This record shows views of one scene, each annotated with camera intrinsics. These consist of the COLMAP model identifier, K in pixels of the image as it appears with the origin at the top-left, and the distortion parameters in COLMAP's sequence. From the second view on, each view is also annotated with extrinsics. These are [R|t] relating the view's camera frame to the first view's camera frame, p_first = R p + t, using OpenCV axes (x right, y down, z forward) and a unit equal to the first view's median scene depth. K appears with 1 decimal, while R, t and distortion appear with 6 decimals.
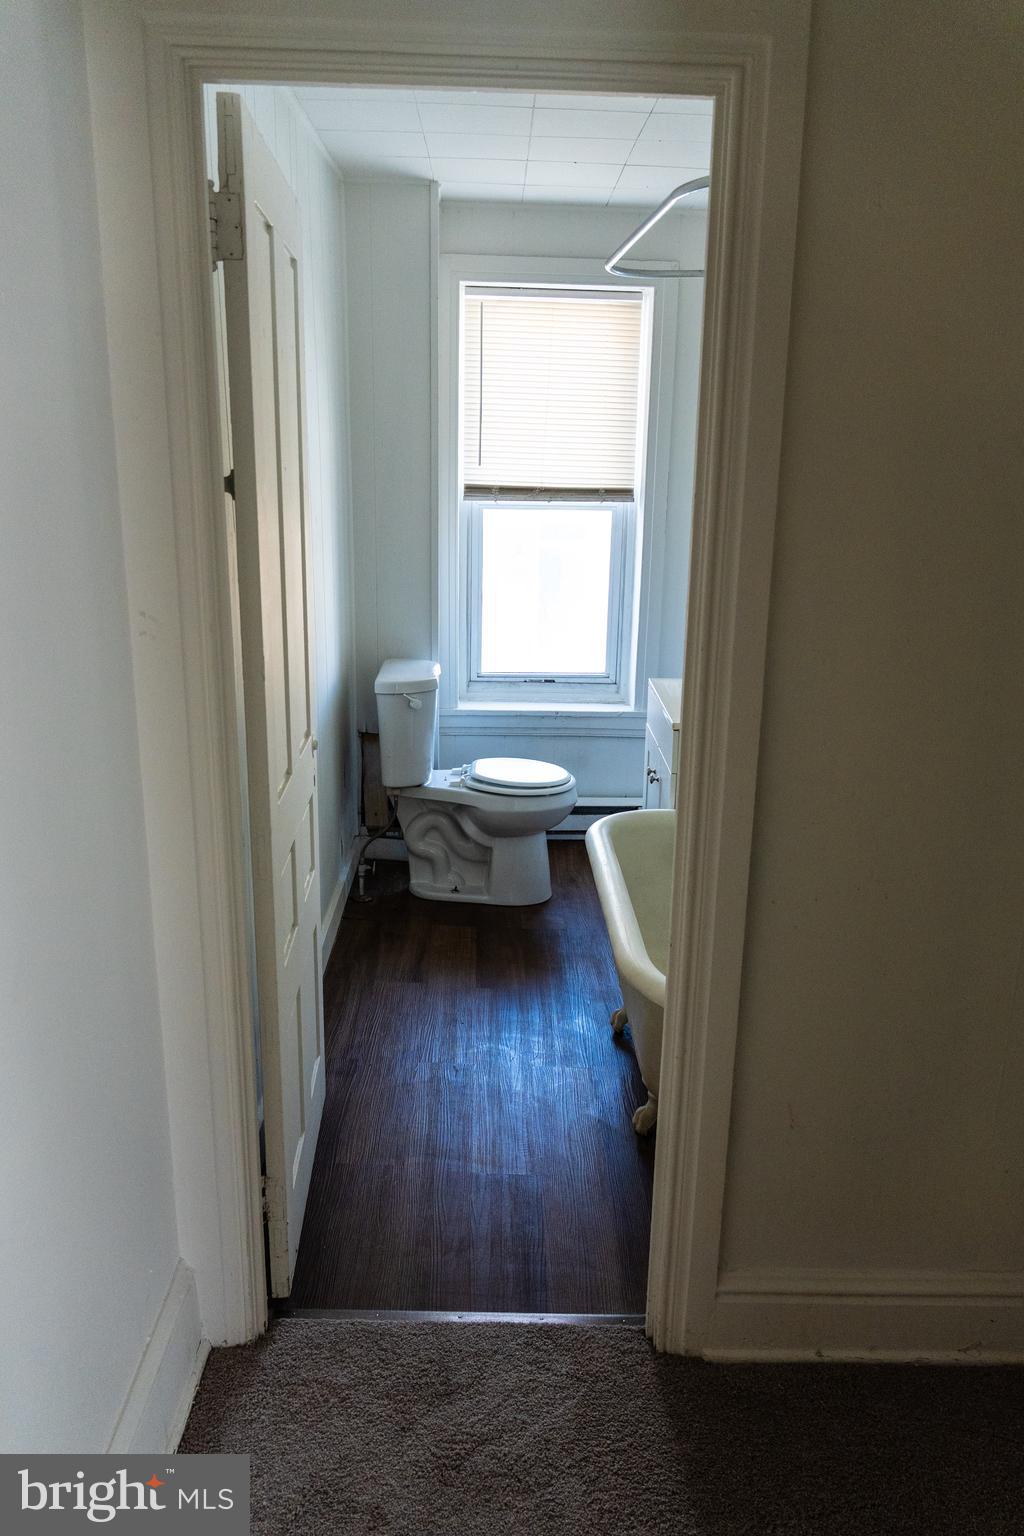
lens RADIAL K [[1157.7, 0, 512.0], [0, 1157.7, 768.0], [0, 0, 1]] dist [-0.012966, 0.003820]
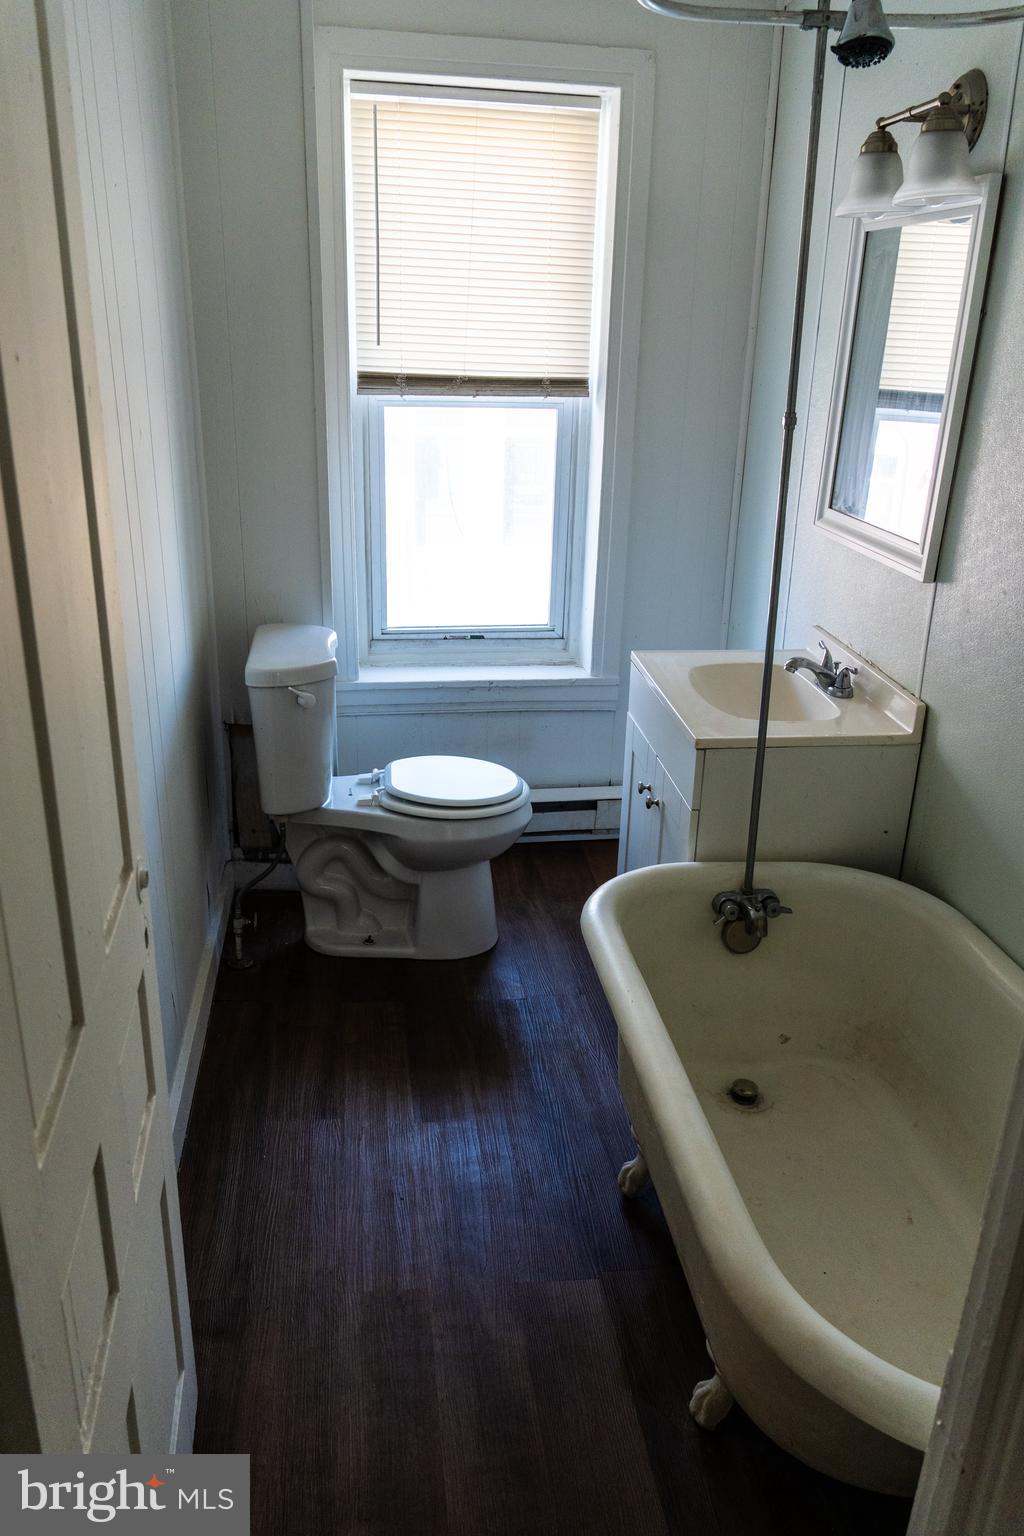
lens RADIAL K [[1157.7, 0, 512.0], [0, 1157.7, 768.0], [0, 0, 1]] dist [-0.012966, 0.003820]
pose [[0.993750, -0.034151, 0.106280, -0.032474], [0.023791, 0.994974, 0.097265, -0.071641], [-0.109068, -0.094128, 0.989568, 0.268937]]
